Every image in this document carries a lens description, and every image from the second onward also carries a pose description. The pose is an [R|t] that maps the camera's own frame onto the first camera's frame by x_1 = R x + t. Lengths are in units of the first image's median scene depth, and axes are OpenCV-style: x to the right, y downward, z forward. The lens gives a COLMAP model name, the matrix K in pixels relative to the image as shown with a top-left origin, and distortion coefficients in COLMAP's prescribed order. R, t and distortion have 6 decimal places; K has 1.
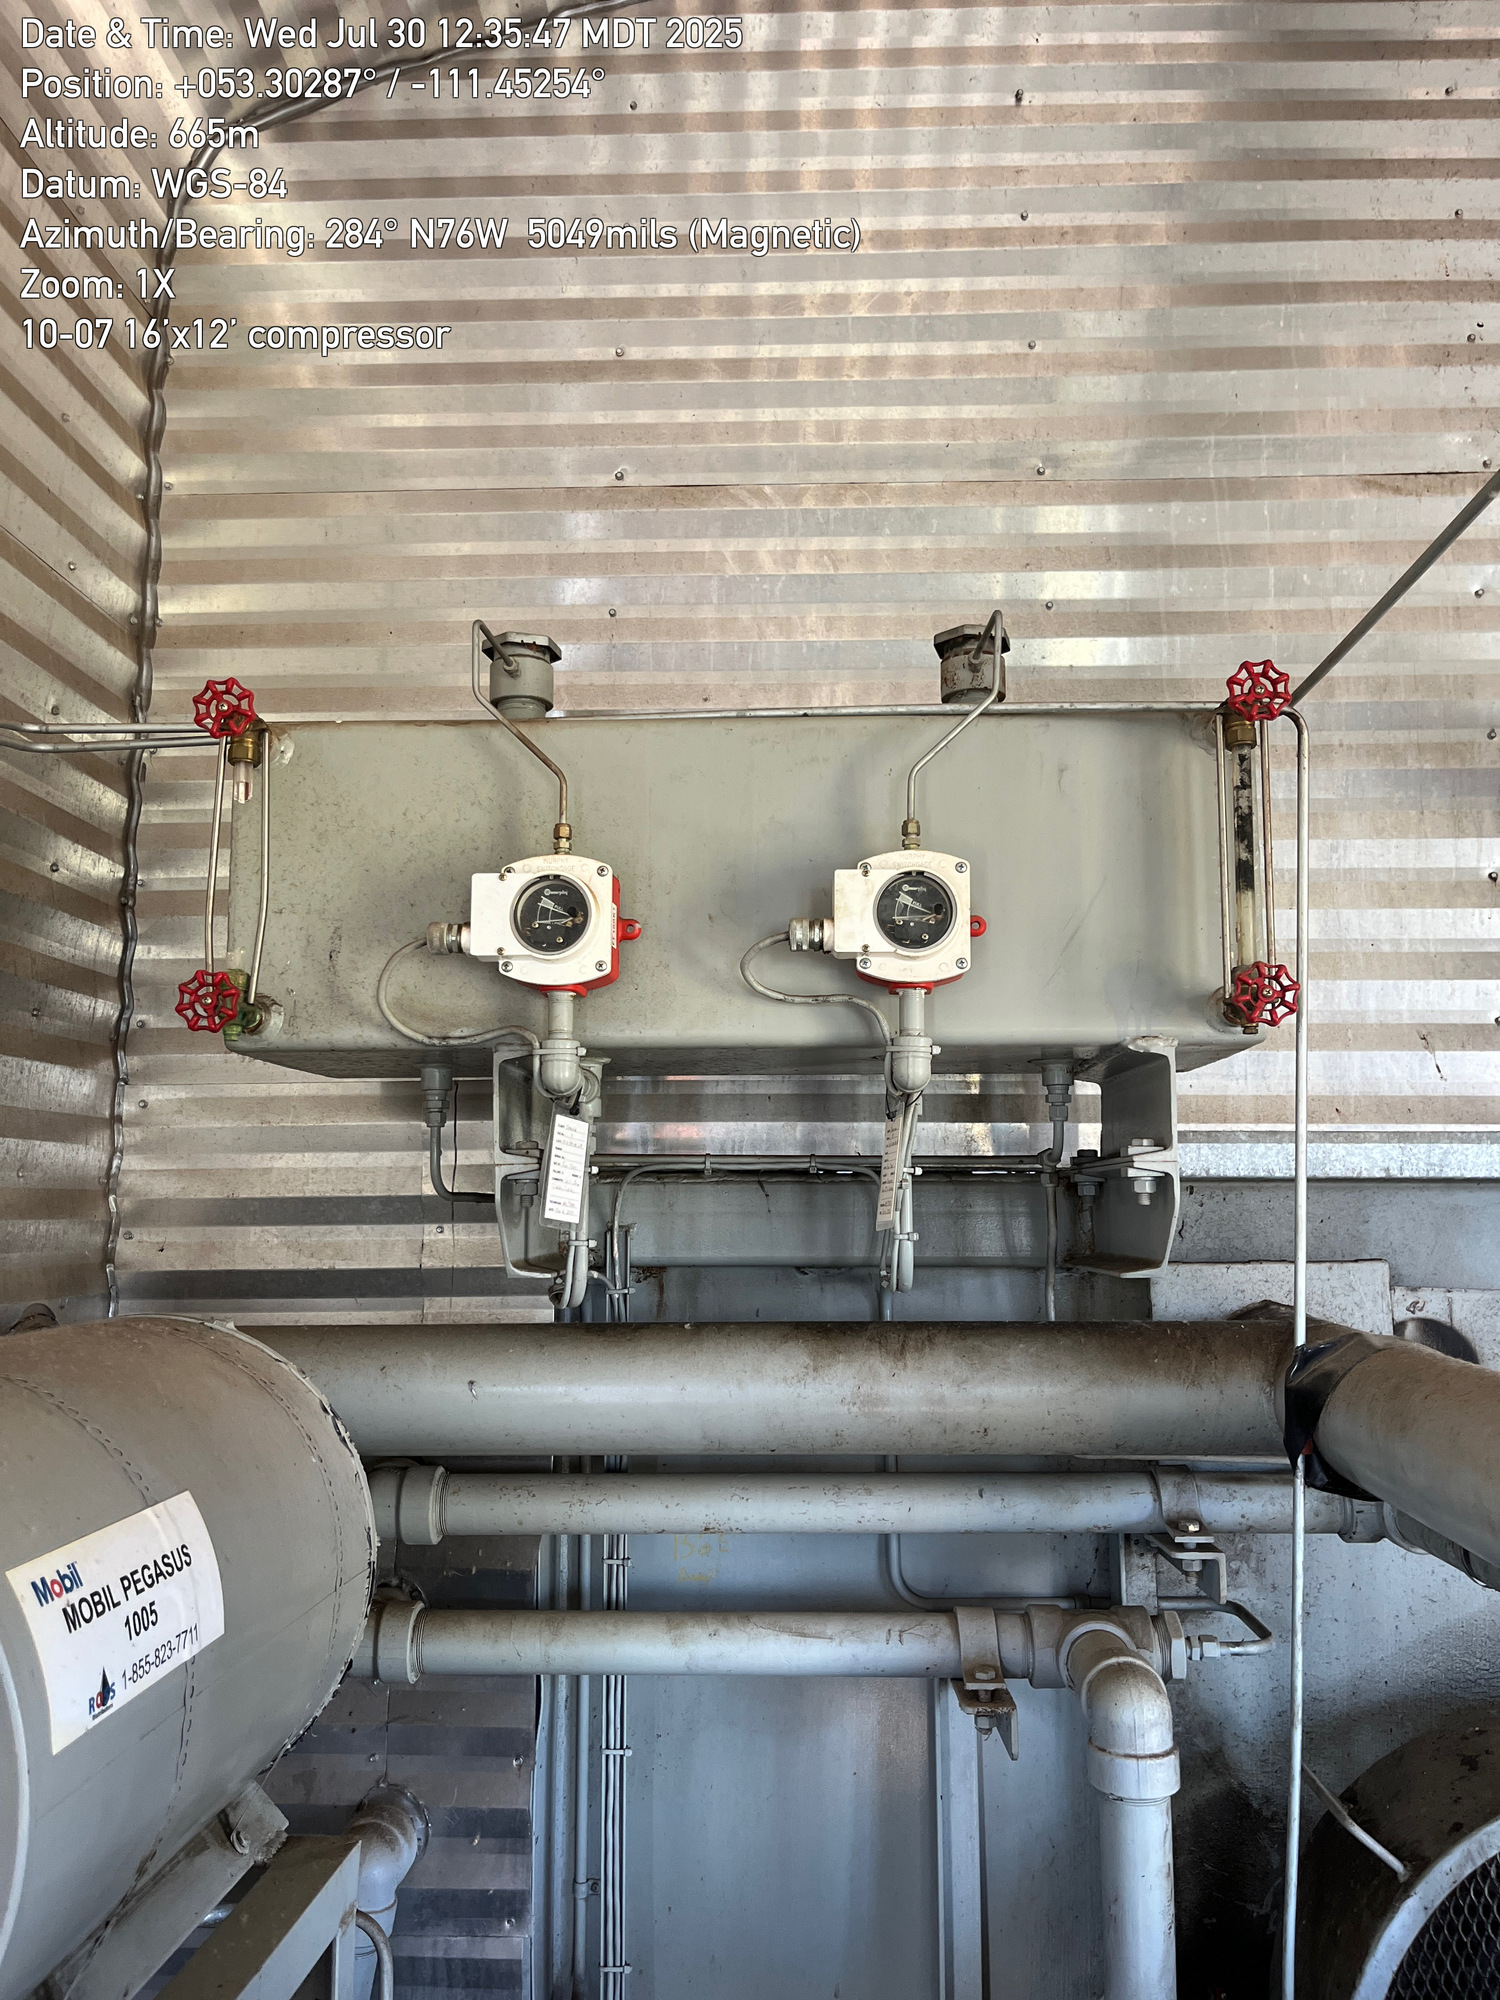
lens RADIAL K [[1514.0, 0, 731.7], [0, 1514.0, 1017.3], [0, 0, 1]] dist [0.059920, -0.095725]
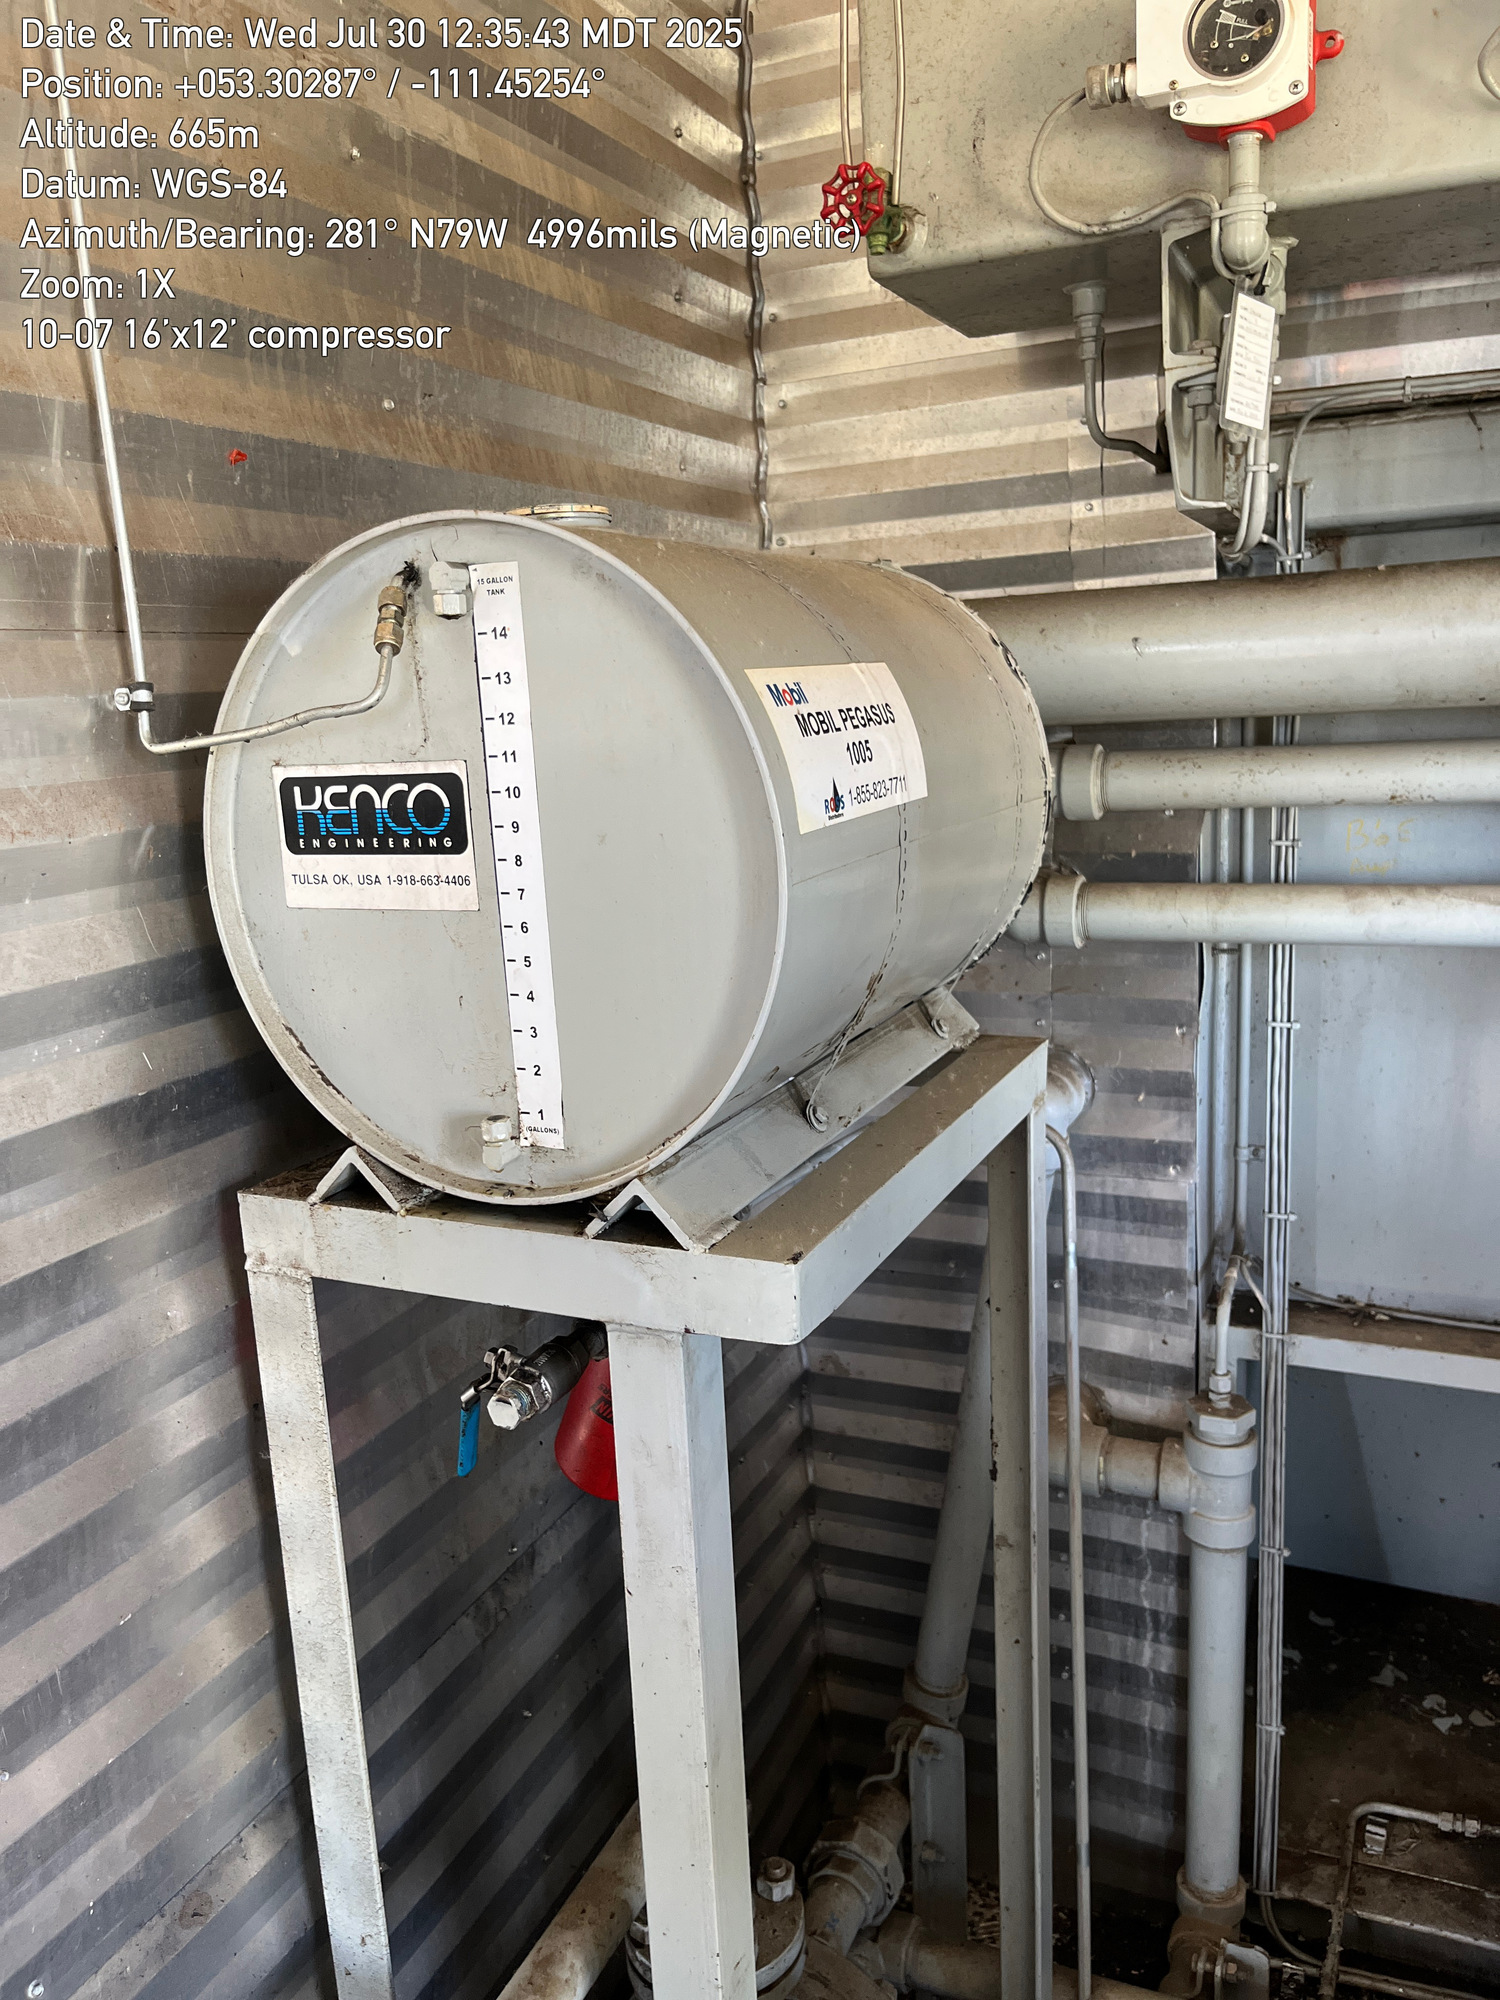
lens RADIAL K [[1514.0, 0, 731.7], [0, 1514.0, 1017.3], [0, 0, 1]] dist [0.059920, -0.095725]
pose [[0.927725, 0.027950, -0.372217, -0.040020], [0.097166, 0.944729, 0.313121, 0.129355], [0.360396, -0.326657, 0.873733, -0.007346]]
